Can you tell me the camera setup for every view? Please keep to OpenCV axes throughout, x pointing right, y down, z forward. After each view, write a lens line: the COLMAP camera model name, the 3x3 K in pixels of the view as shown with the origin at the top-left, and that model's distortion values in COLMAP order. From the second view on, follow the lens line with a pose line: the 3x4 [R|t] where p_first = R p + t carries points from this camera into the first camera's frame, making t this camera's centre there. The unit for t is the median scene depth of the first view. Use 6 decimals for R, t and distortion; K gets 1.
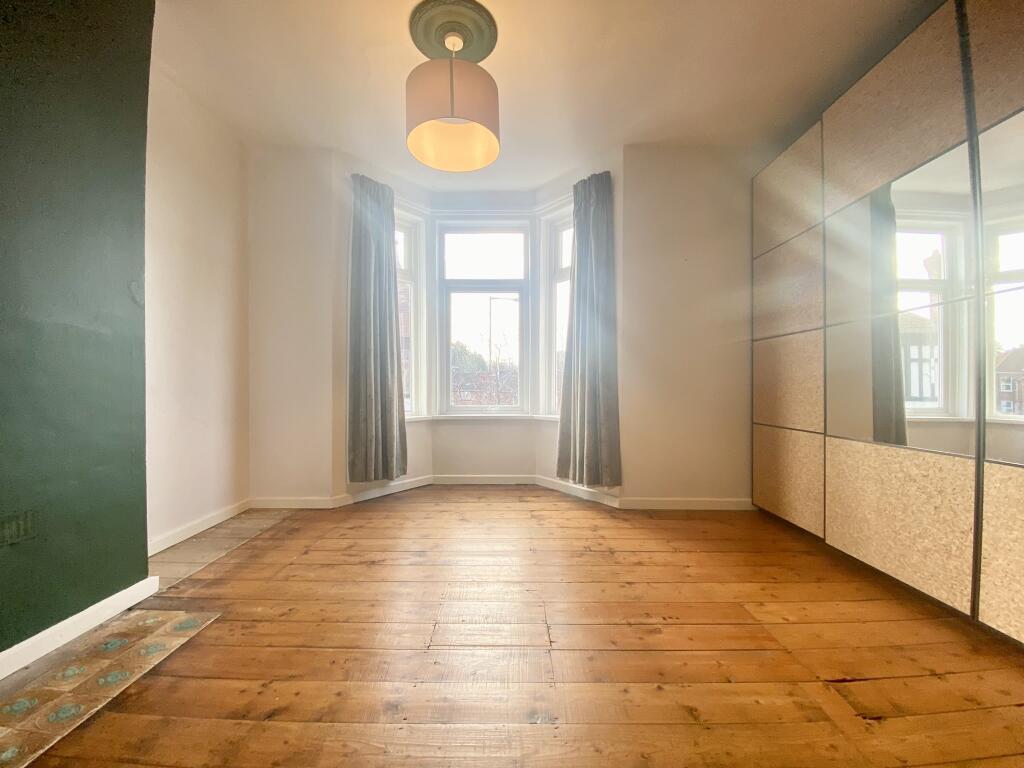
lens RADIAL K [[408.5, 0, 514.6], [0, 408.5, 387.1], [0, 0, 1]] dist [-0.021903, -0.004095]
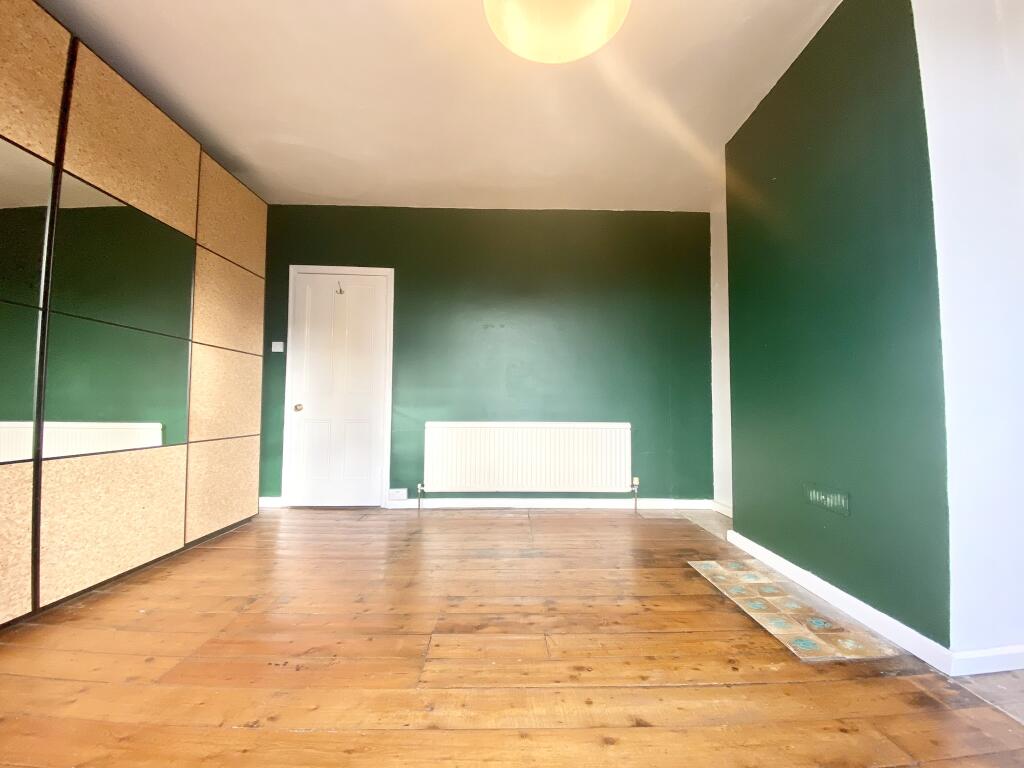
lens RADIAL K [[408.5, 0, 512.7], [0, 408.5, 384.0], [0, 0, 1]] dist [-0.021903, -0.004095]
pose [[-0.999835, -0.006019, -0.017167, -0.101024], [-0.005056, 0.998440, -0.055605, 0.028165], [0.017475, -0.055509, -0.998305, 2.064285]]
